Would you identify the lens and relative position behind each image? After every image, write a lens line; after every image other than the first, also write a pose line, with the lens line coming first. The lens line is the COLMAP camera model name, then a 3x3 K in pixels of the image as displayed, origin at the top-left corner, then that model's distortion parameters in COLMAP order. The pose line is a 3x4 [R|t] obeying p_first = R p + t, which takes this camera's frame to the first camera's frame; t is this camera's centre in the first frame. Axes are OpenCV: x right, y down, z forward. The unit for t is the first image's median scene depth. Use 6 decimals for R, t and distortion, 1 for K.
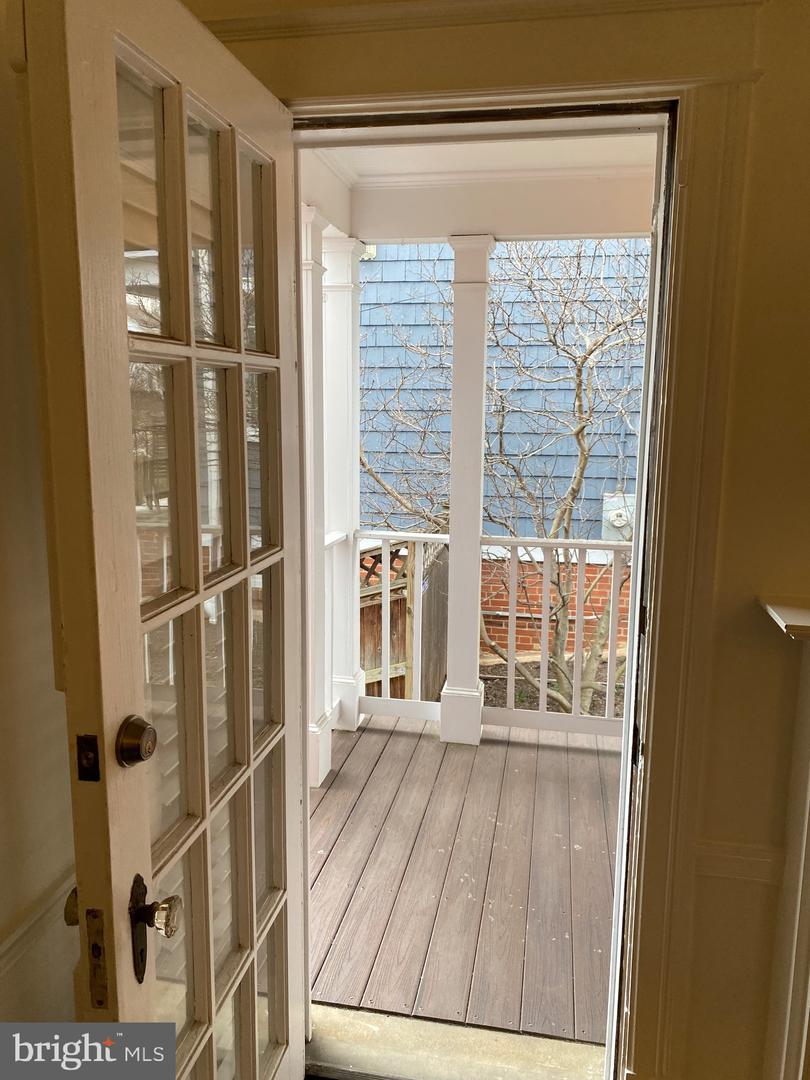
lens RADIAL K [[813.8, 0, 399.7], [0, 813.8, 541.9], [0, 0, 1]] dist [0.031834, -0.026430]
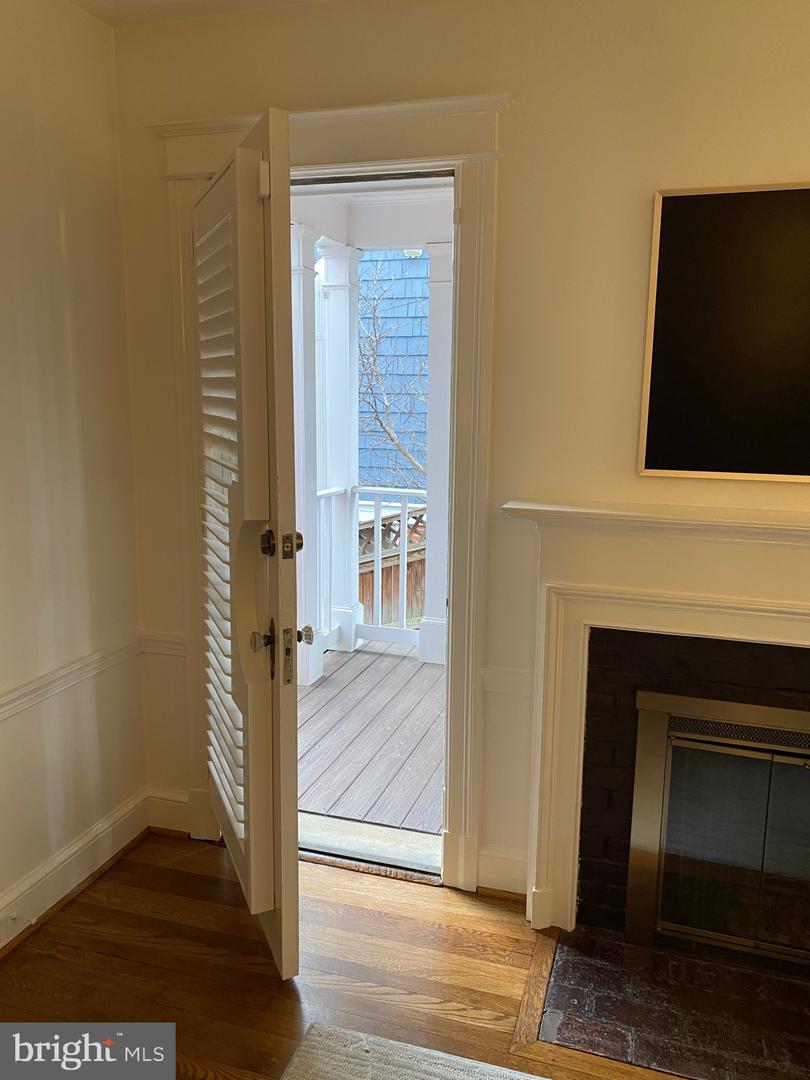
lens RADIAL K [[813.8, 0, 412.8], [0, 813.8, 537.6], [0, 0, 1]] dist [0.031834, -0.026430]
pose [[0.993937, 0.022206, -0.107685, 0.180932], [-0.021593, 0.999743, 0.006863, 0.057082], [0.107810, -0.004496, 0.994161, -0.217376]]
